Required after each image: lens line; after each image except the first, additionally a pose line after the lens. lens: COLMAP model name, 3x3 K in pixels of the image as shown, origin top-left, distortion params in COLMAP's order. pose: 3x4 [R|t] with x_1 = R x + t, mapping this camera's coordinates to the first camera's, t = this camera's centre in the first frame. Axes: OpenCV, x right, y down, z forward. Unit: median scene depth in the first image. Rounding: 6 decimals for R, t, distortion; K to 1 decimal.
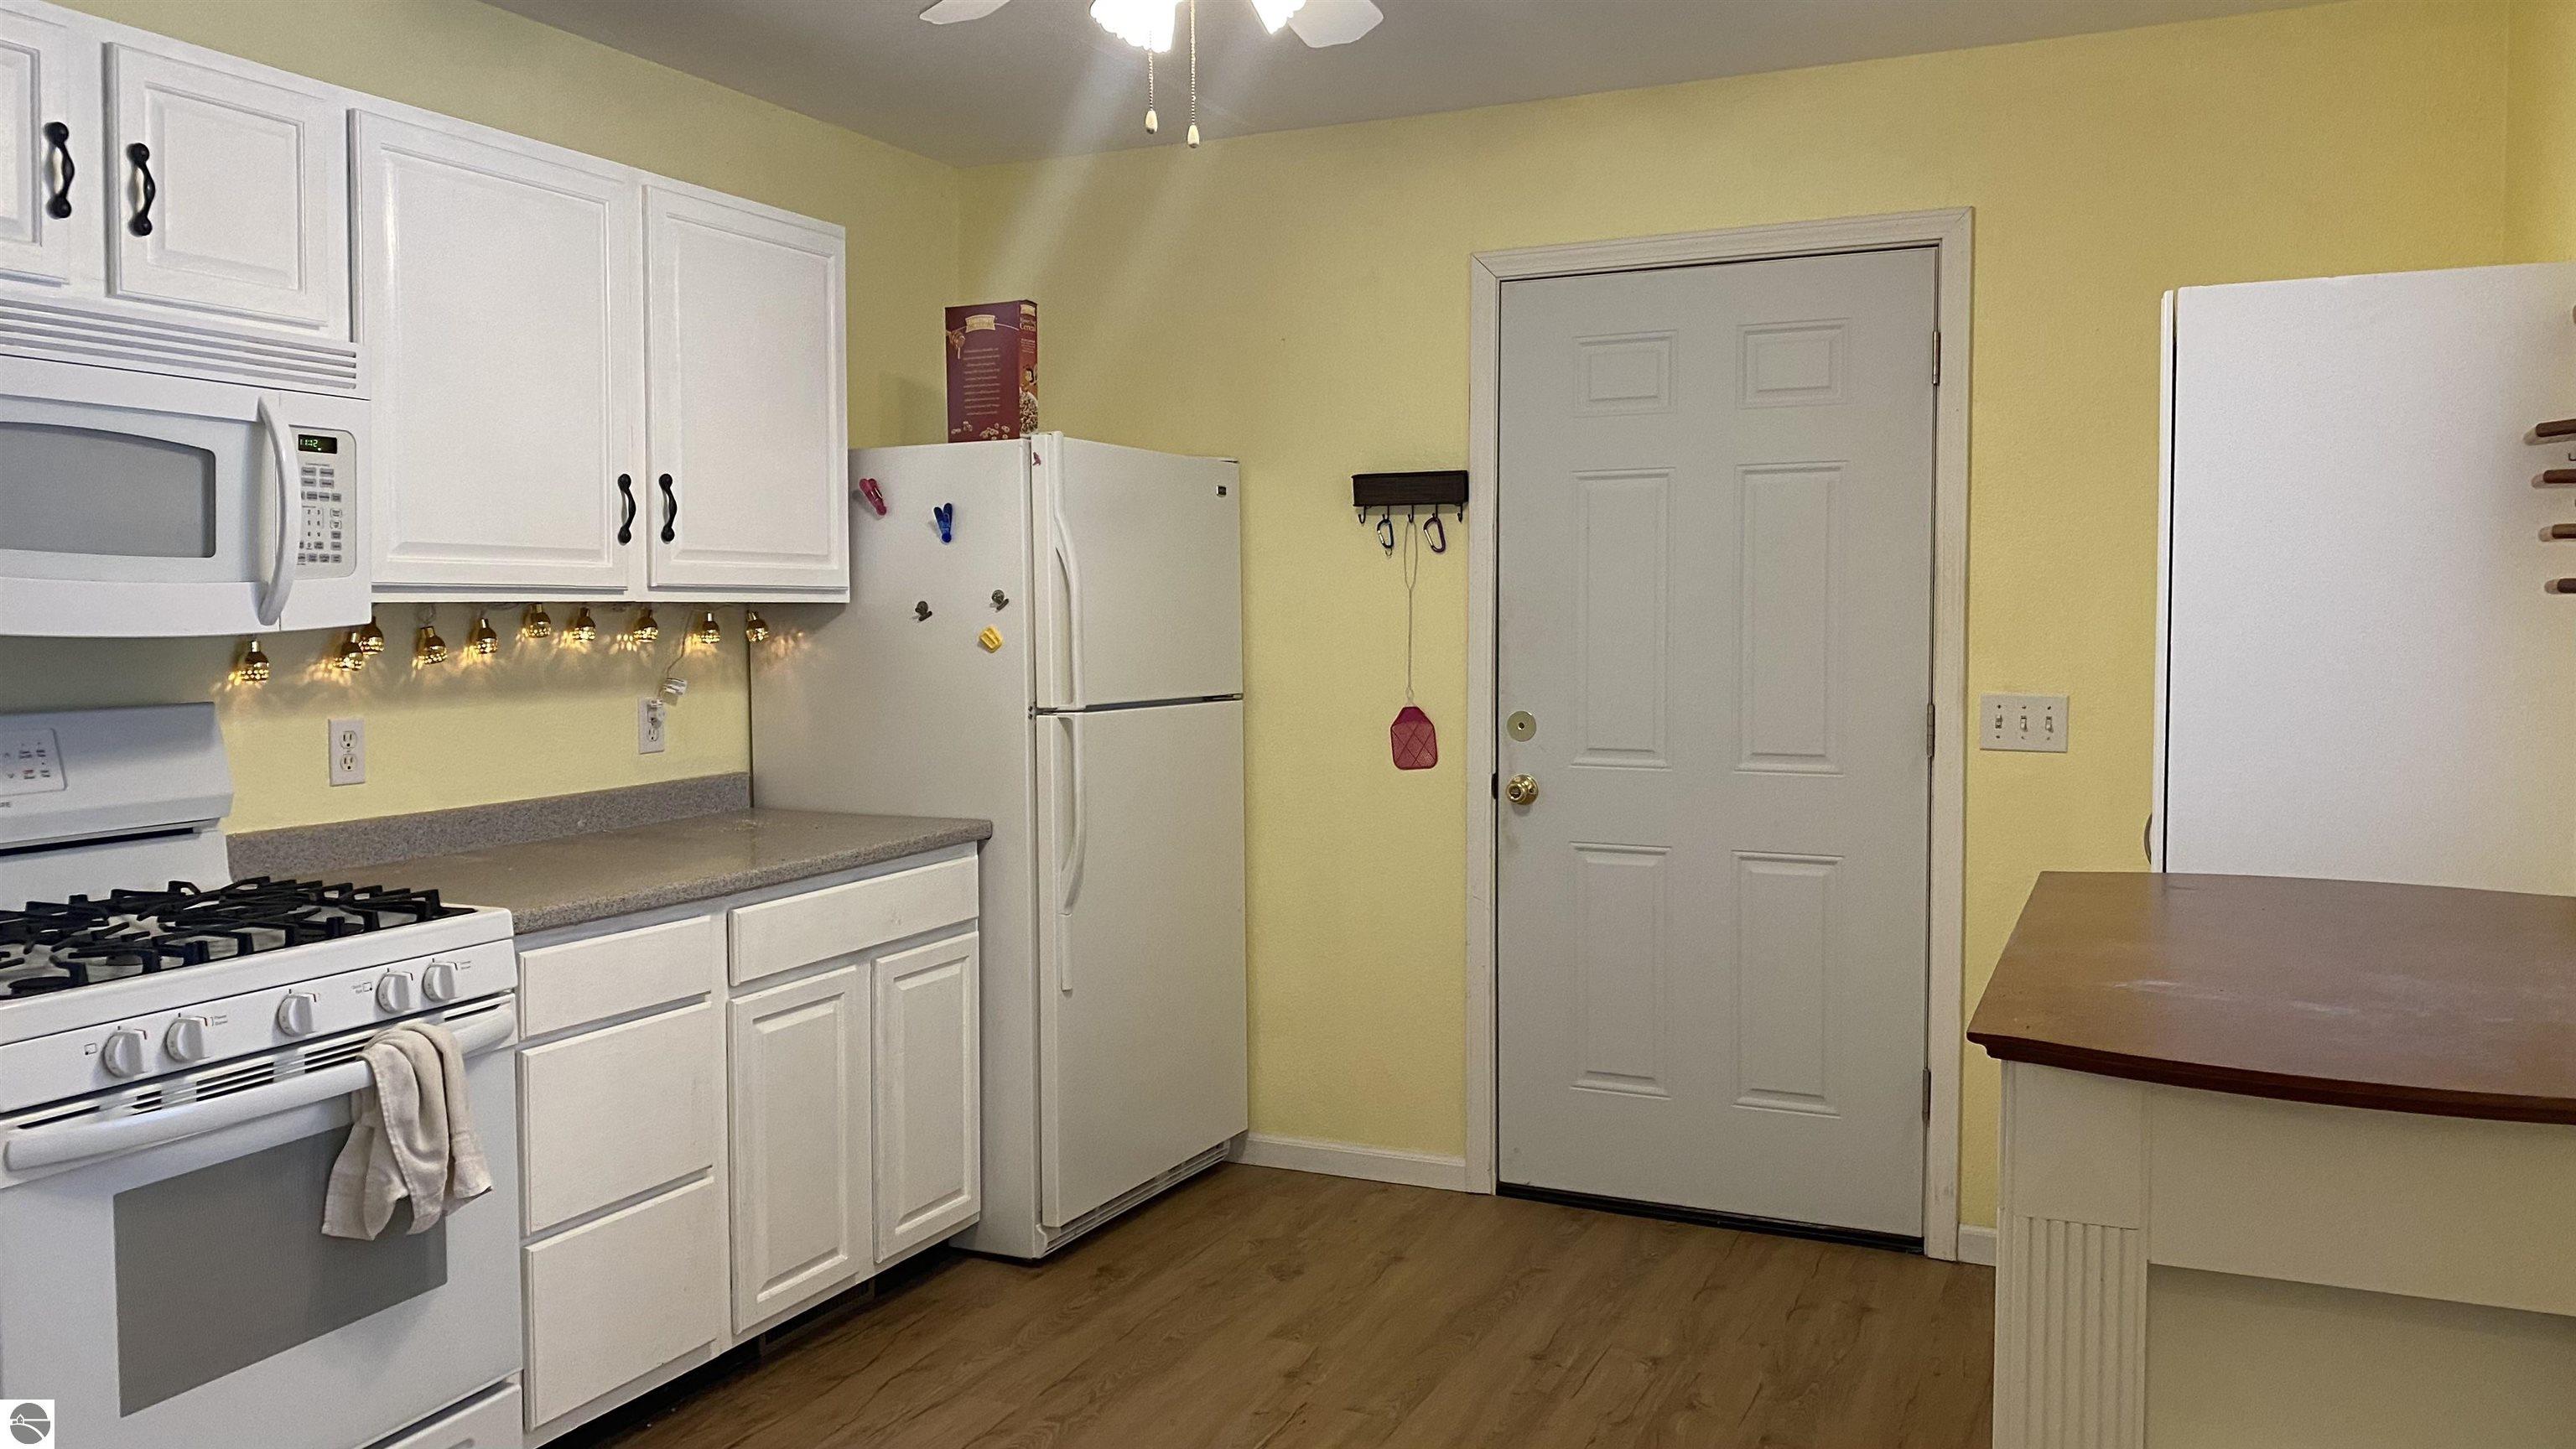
lens RADIAL K [[1967.1, 0, 1285.8], [0, 1967.1, 708.4], [0, 0, 1]] dist [0.032162, -0.034317]
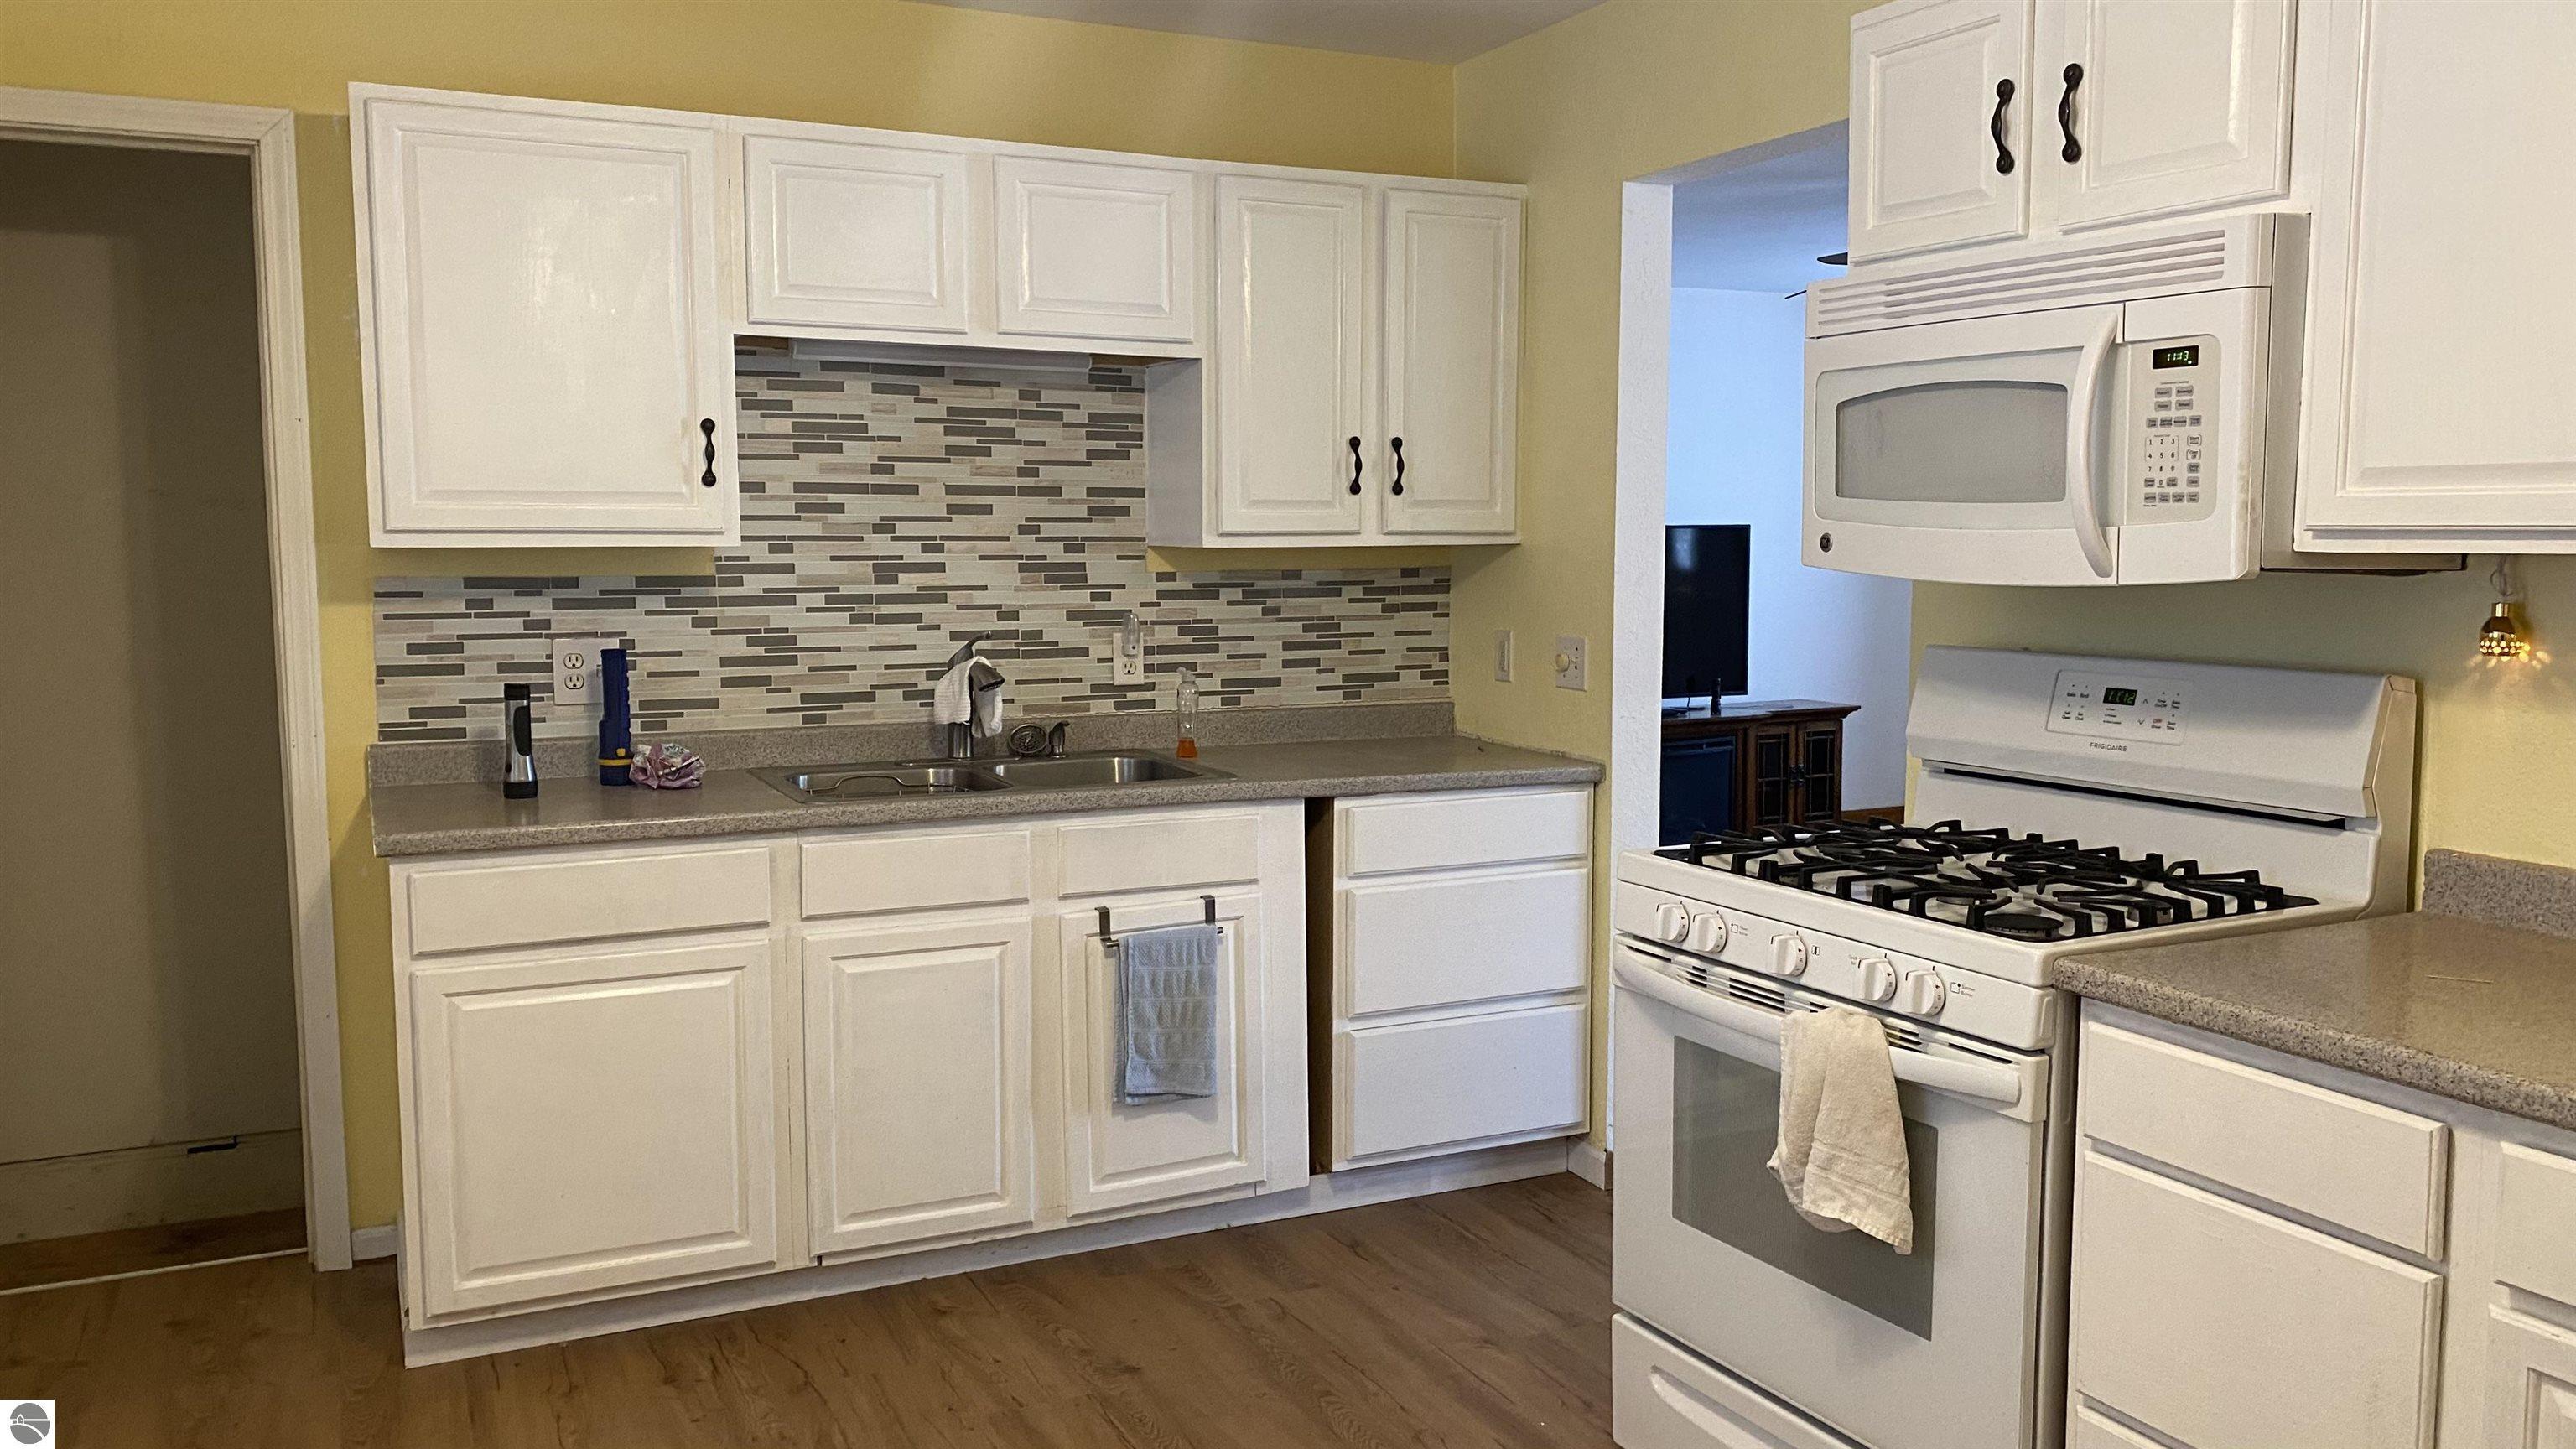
lens RADIAL K [[1967.1, 0, 1296.5], [0, 1967.1, 725.0], [0, 0, 1]] dist [0.032162, -0.034317]
pose [[-0.641605, 0.078091, -0.763049, 0.376934], [-0.038578, 0.990260, 0.133782, -0.078511], [0.766064, 0.115272, -0.632343, 1.254429]]
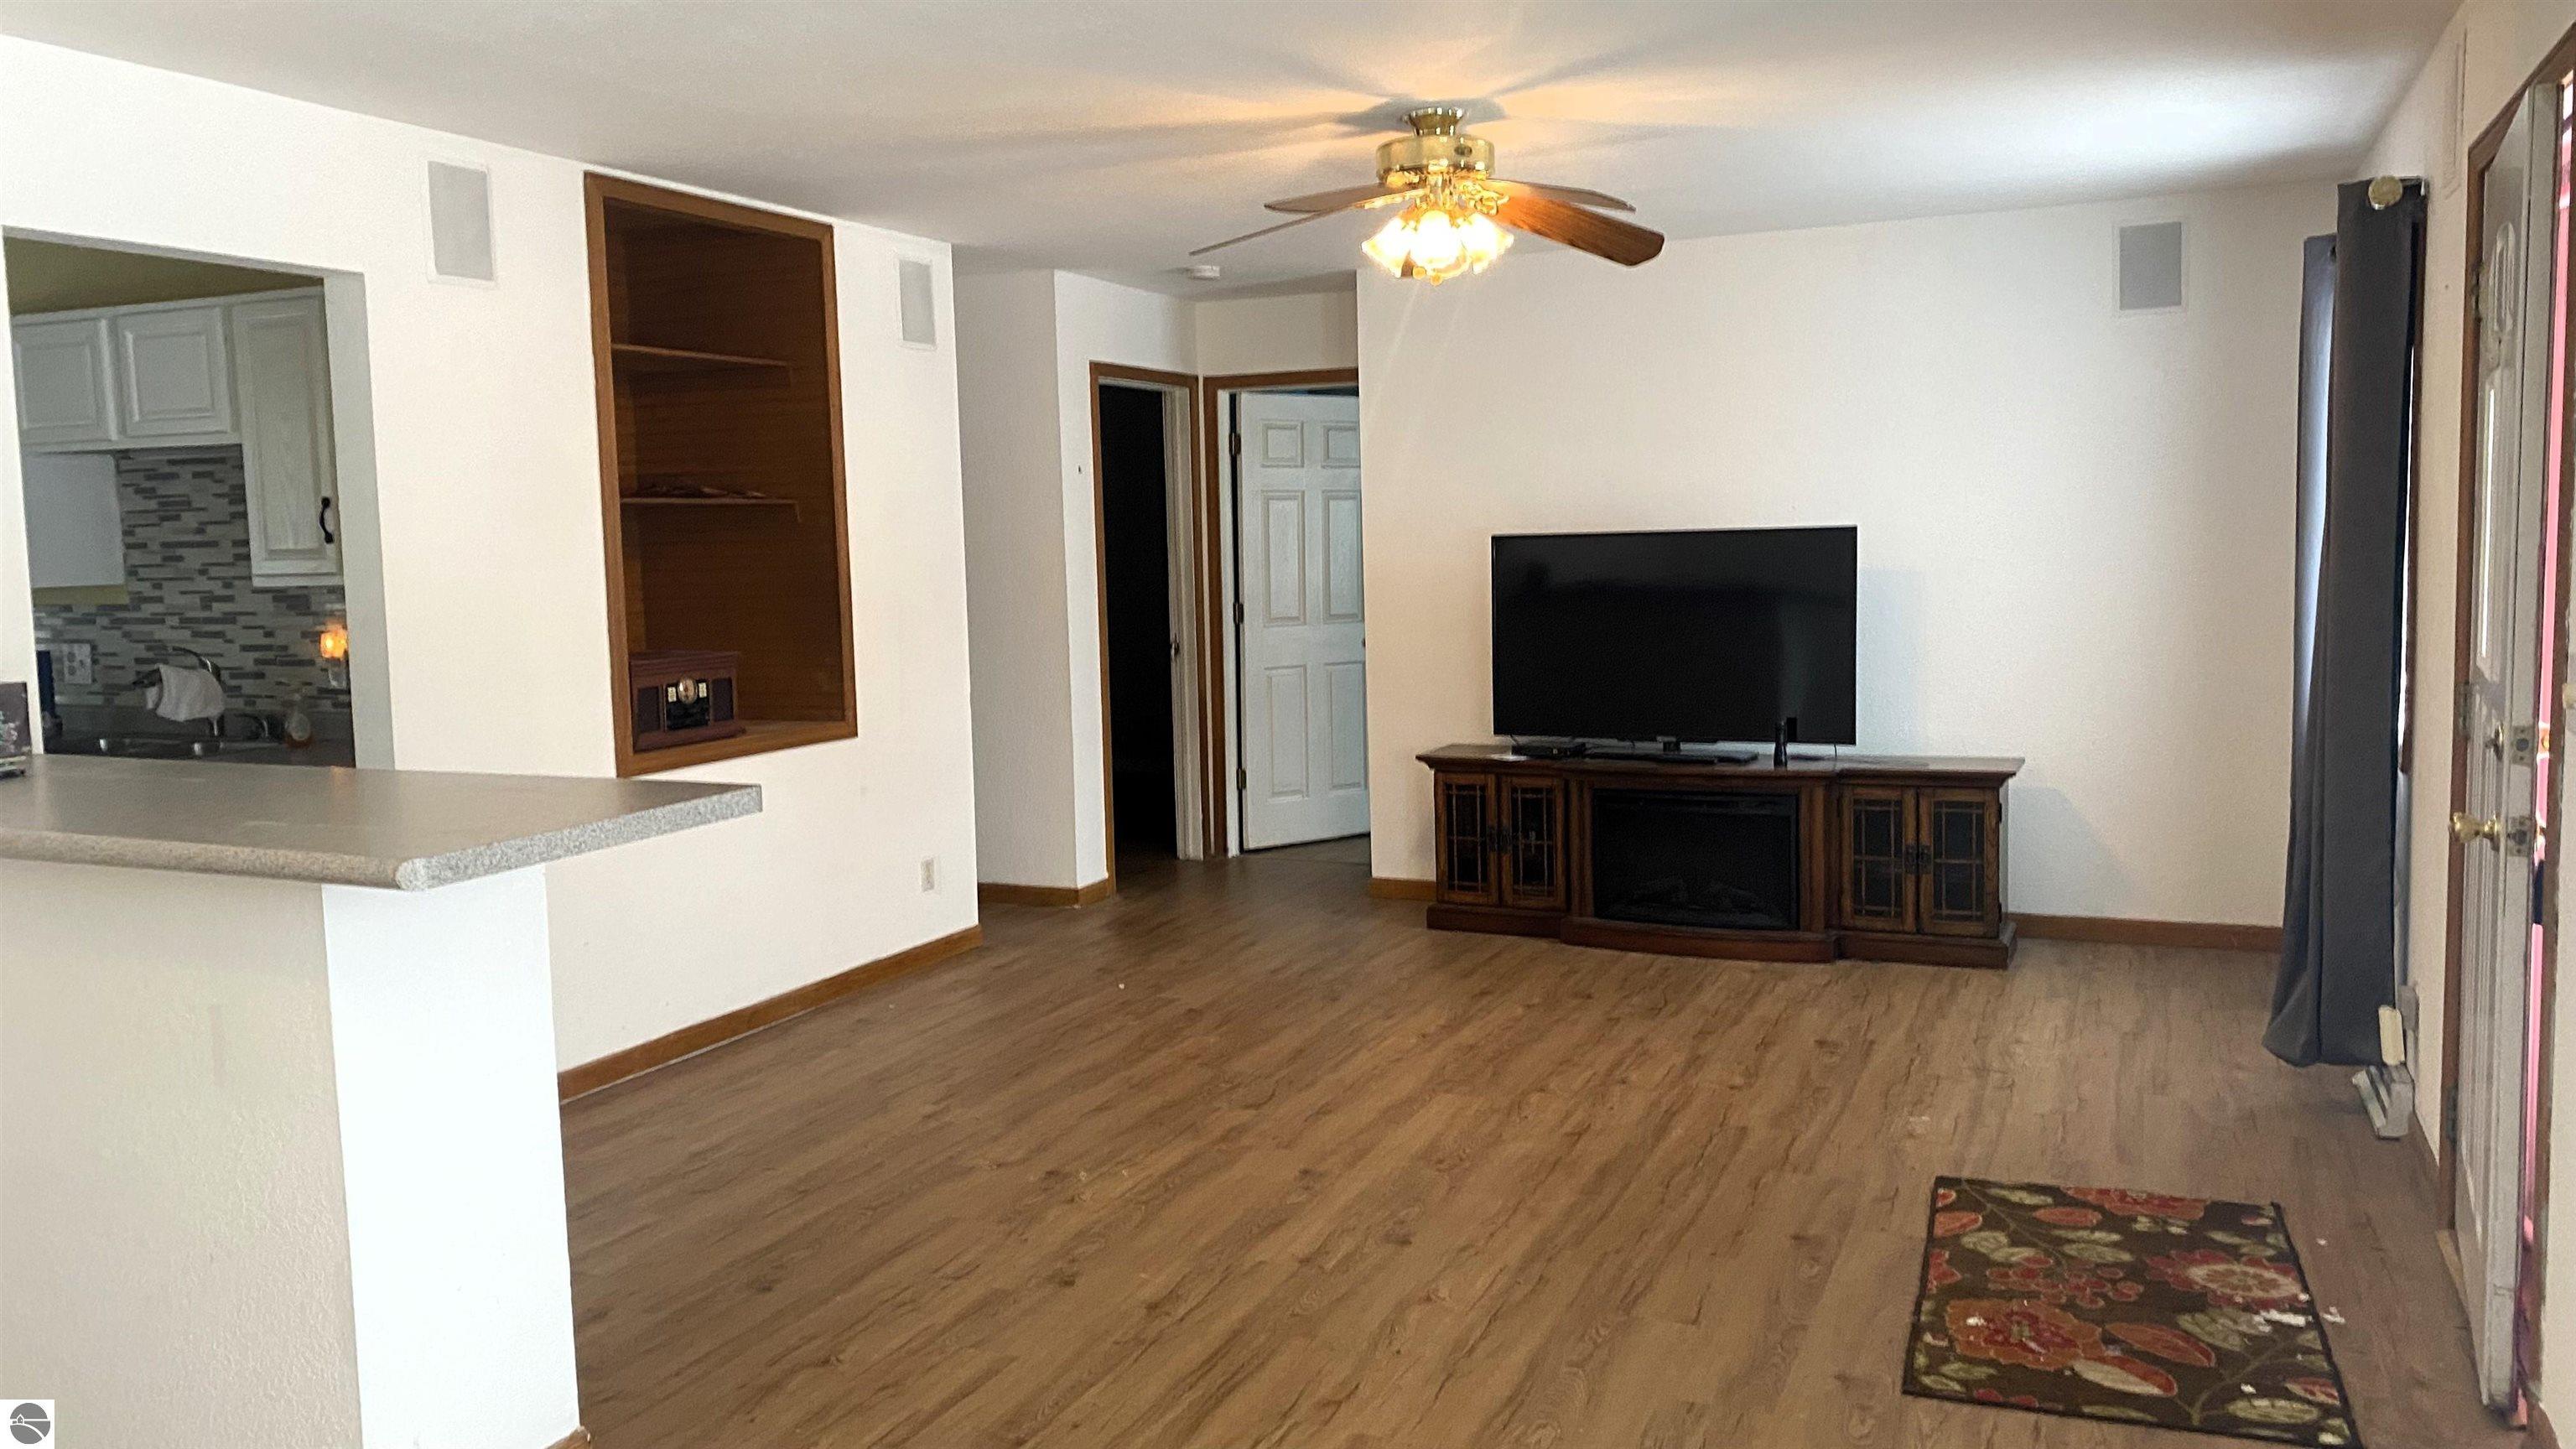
lens RADIAL K [[1967.1, 0, 1300.8], [0, 1967.1, 707.0], [0, 0, 1]] dist [0.032162, -0.034317]
pose [[-0.999661, 0.025765, -0.003732, -1.648869], [0.024992, 0.989894, 0.139592, -0.136479], [0.007291, 0.139451, -0.990202, 2.166996]]
